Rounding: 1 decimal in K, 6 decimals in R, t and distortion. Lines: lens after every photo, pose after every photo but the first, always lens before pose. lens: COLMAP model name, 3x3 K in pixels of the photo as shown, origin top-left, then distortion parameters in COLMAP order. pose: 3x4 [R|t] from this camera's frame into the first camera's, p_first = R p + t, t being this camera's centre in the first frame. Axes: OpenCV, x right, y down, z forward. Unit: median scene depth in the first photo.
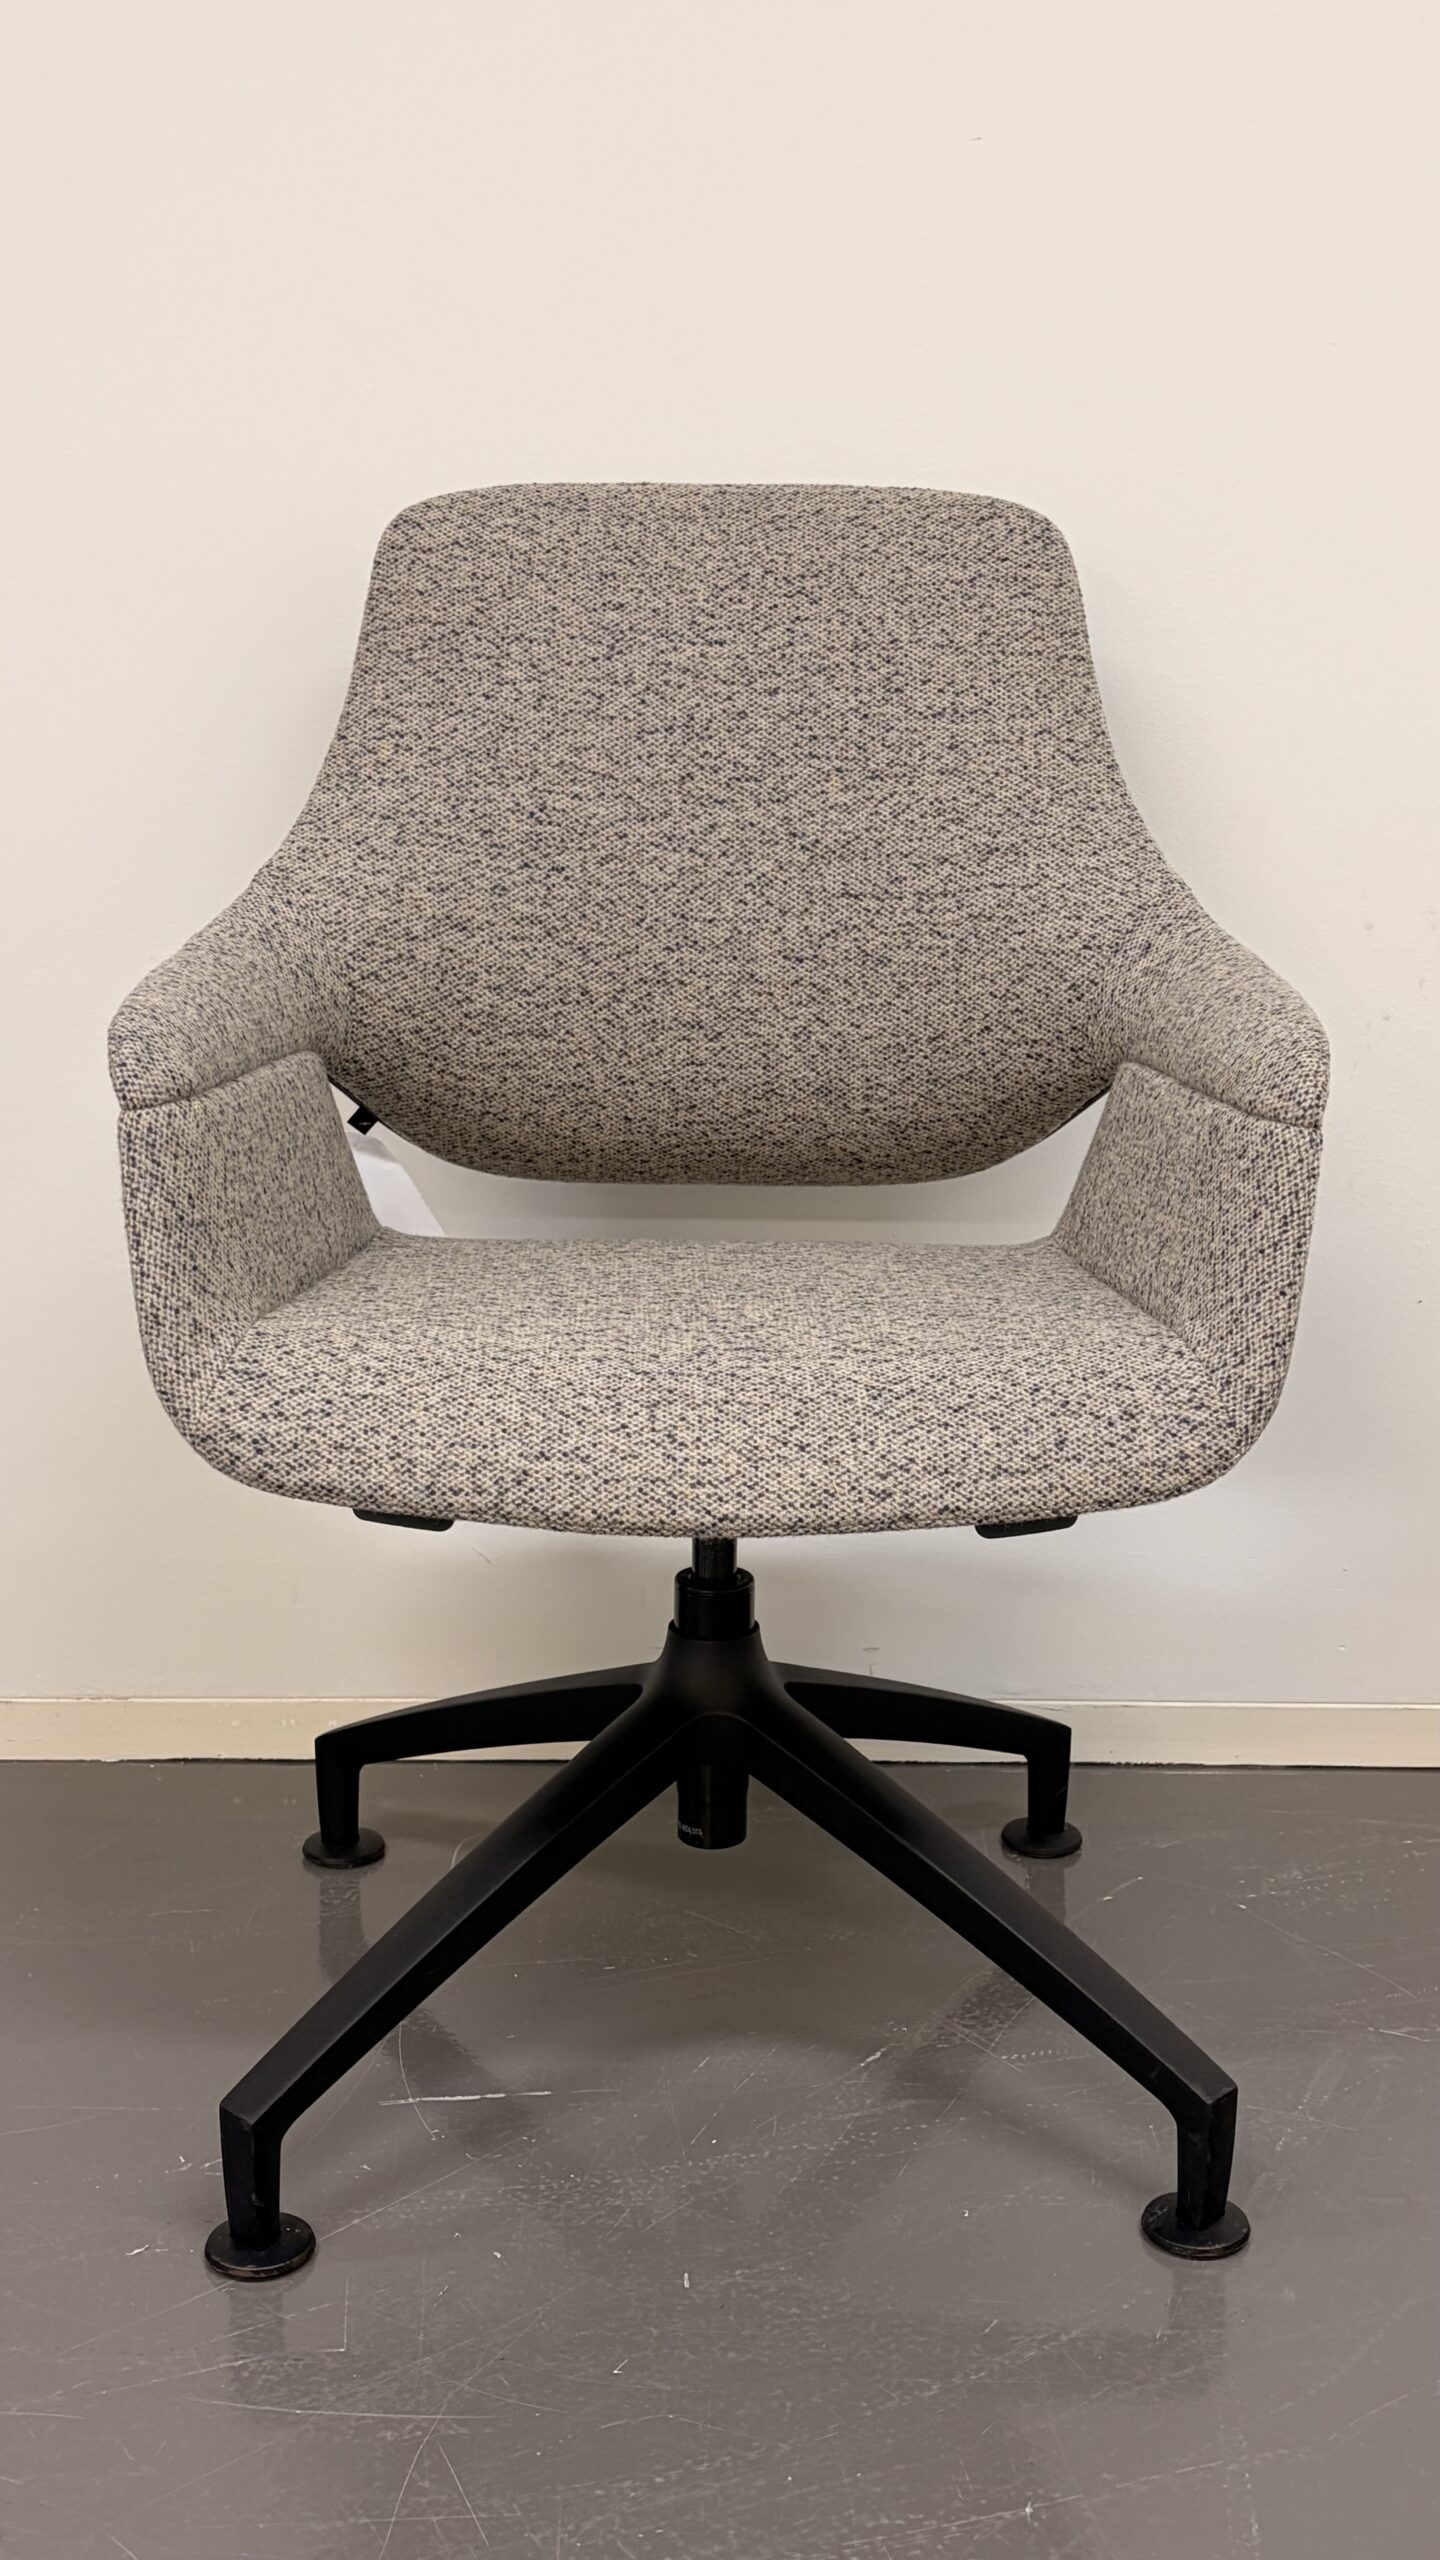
lens RADIAL K [[2654.4, 0, 712.6], [0, 2654.4, 1264.6], [0, 0, 1]] dist [0.079379, -0.196455]
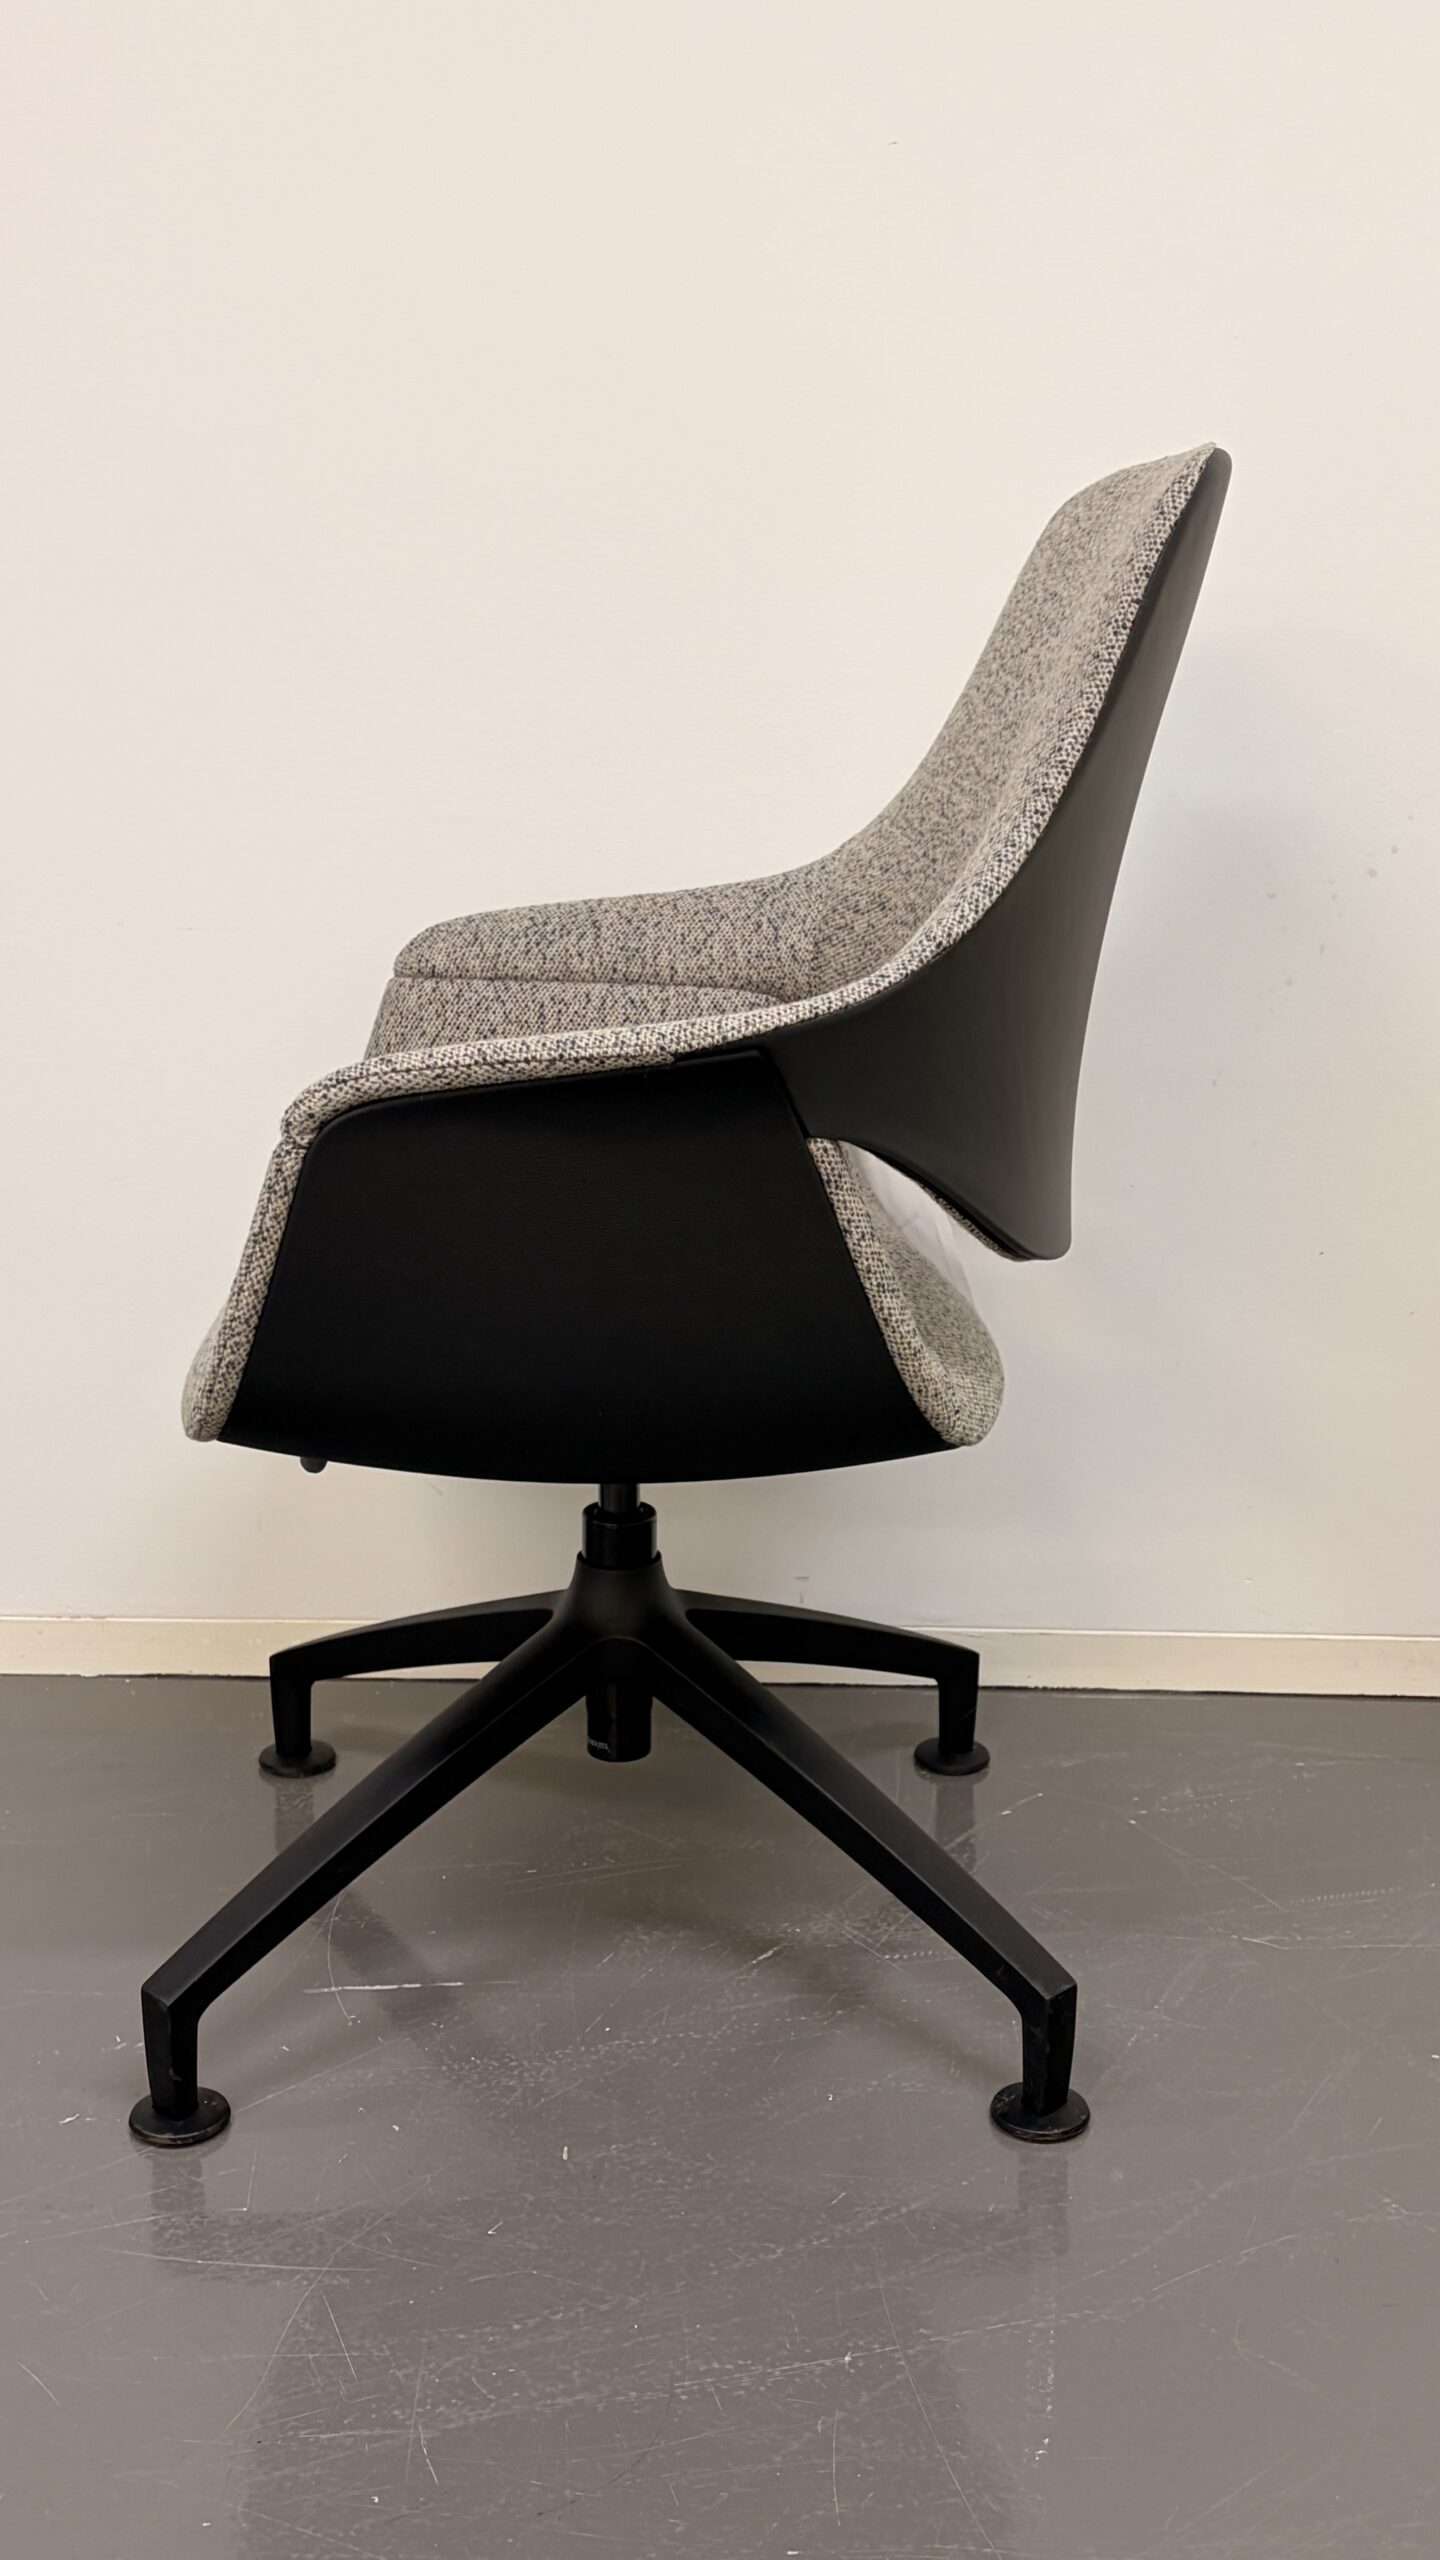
lens RADIAL K [[2646.7, 0, 706.8], [0, 2646.7, 1277.7], [0, 0, 1]] dist [0.130621, -0.386342]
pose [[0.999481, 0.005399, -0.031761, 0.079674], [-0.004346, 0.999441, 0.033137, -0.014171], [0.031922, -0.032981, 0.998946, -0.077176]]
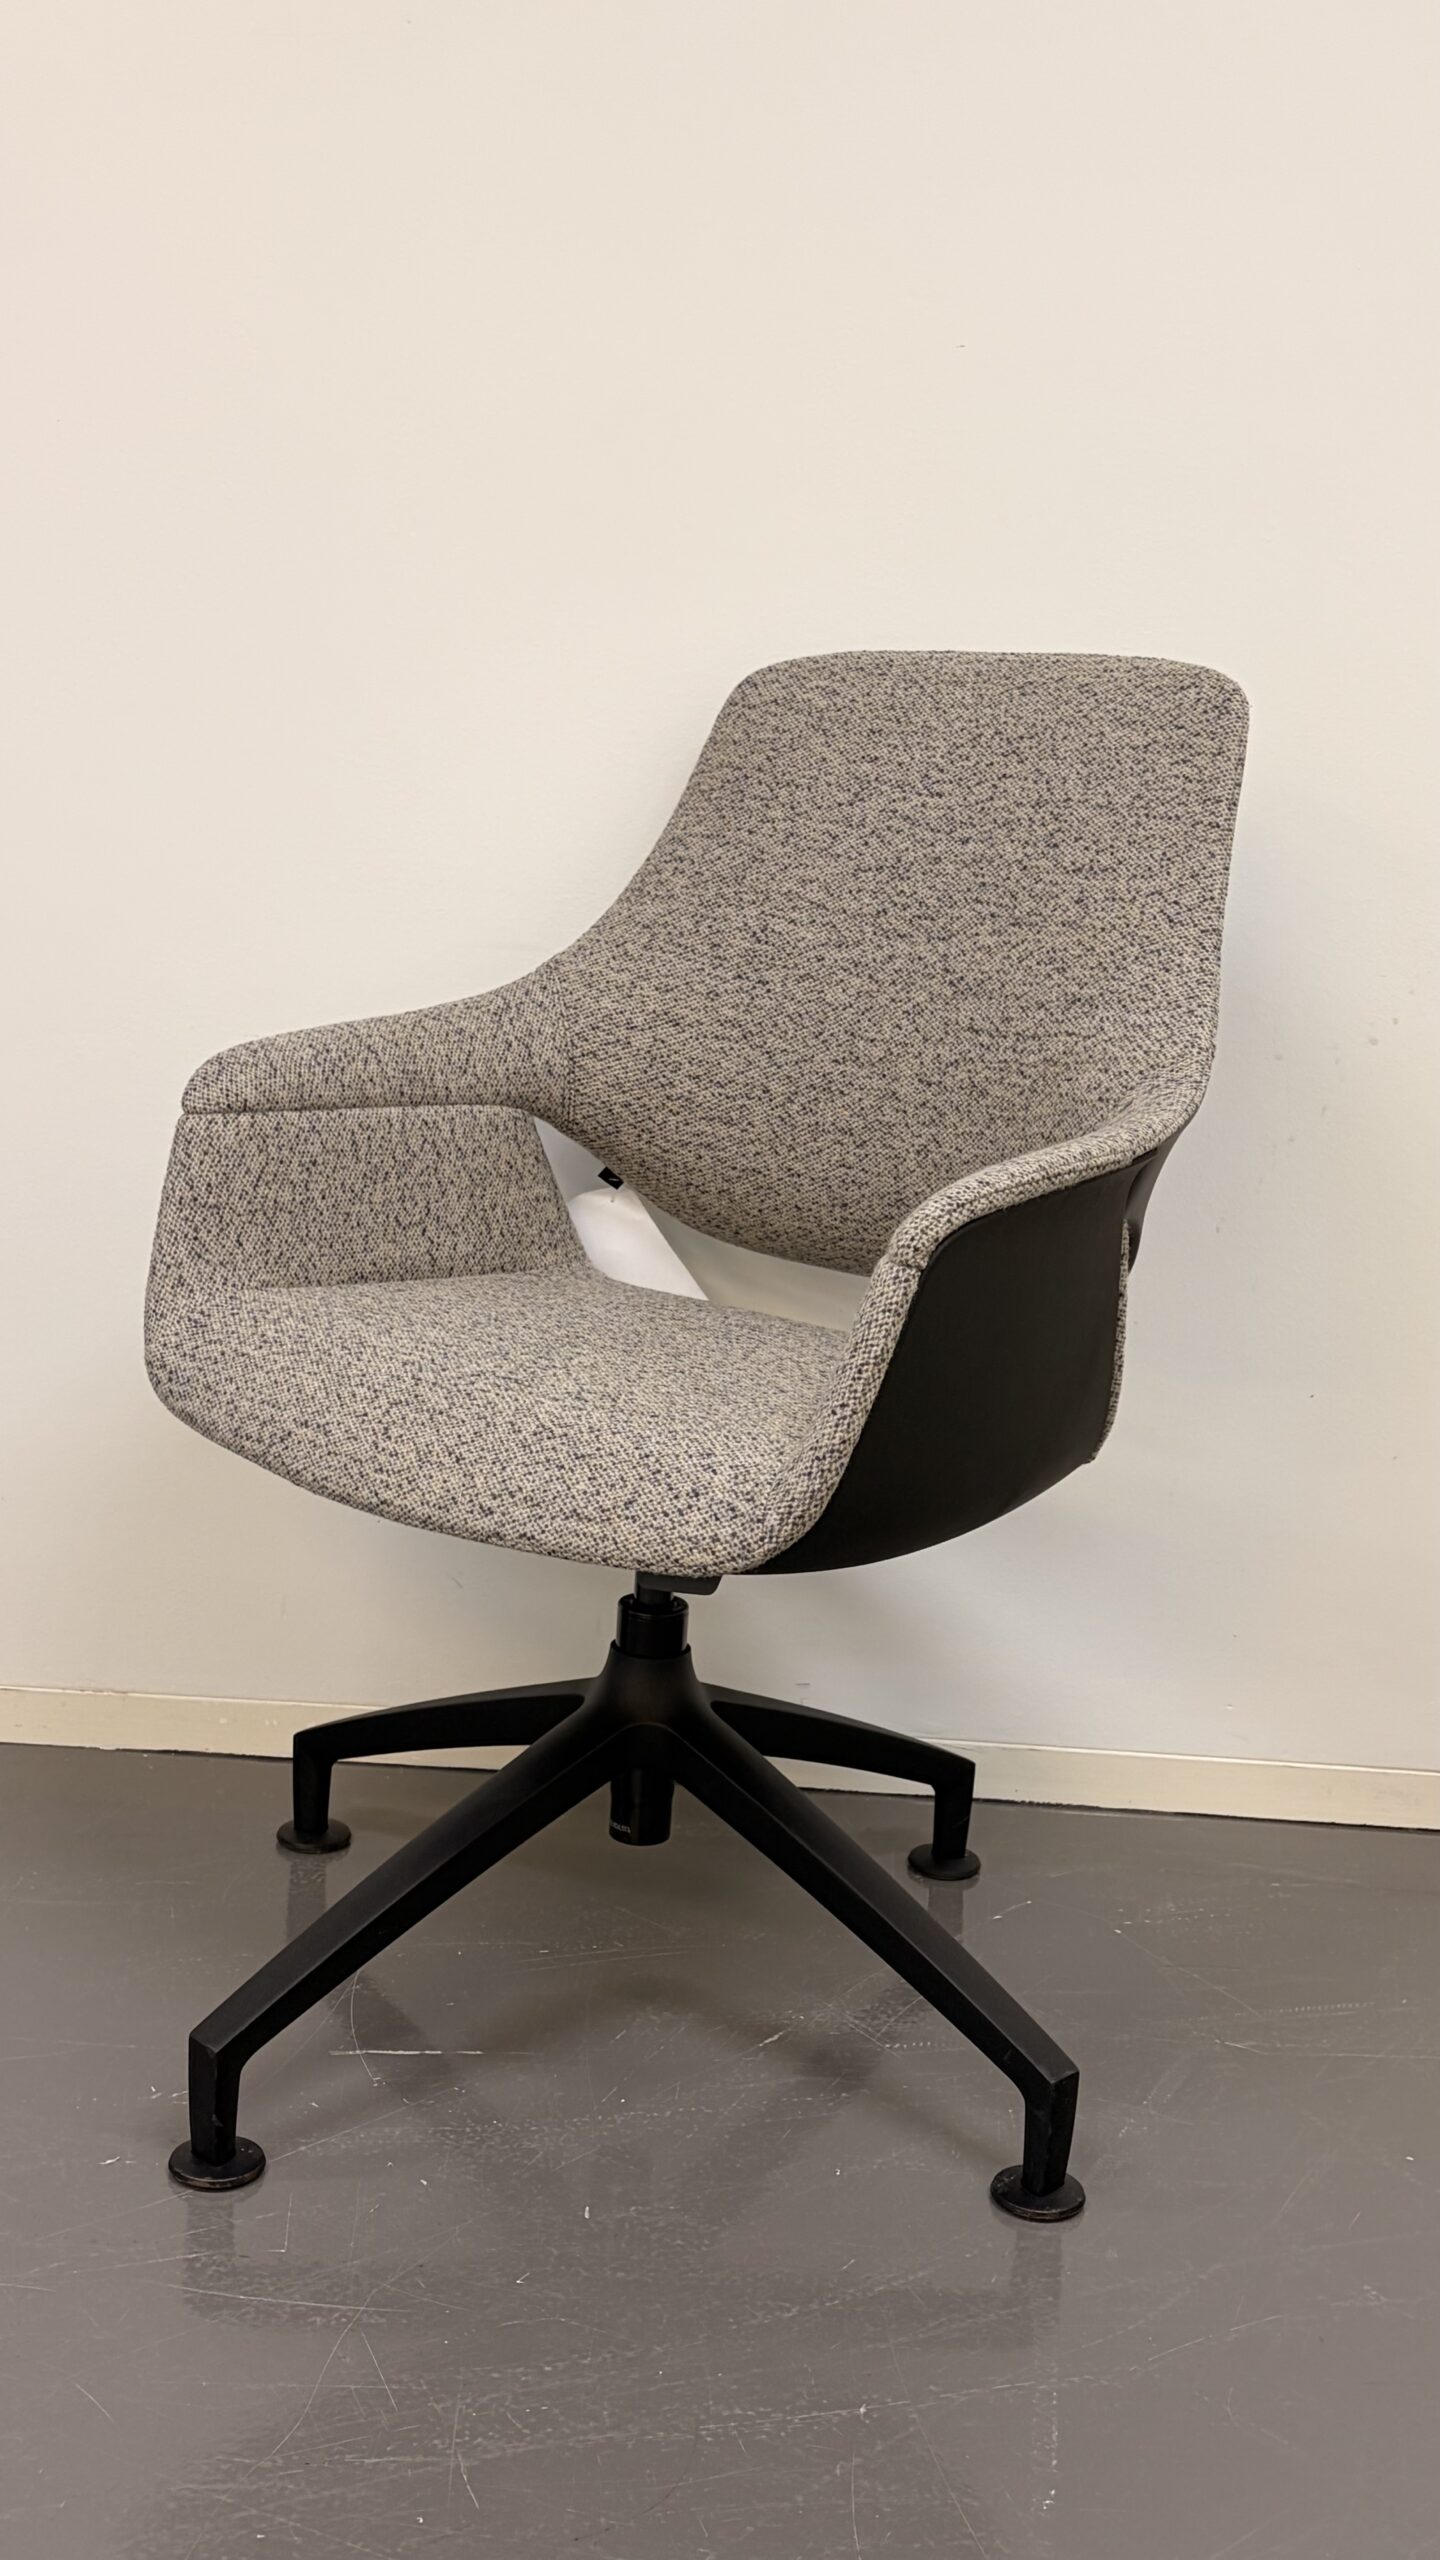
lens RADIAL K [[2654.4, 0, 712.6], [0, 2654.4, 1264.6], [0, 0, 1]] dist [0.079379, -0.196455]
pose [[0.998510, 0.054216, -0.006125, 0.028456], [-0.054351, 0.998215, -0.024746, 0.000432], [0.004772, 0.025042, 0.999675, -0.151309]]
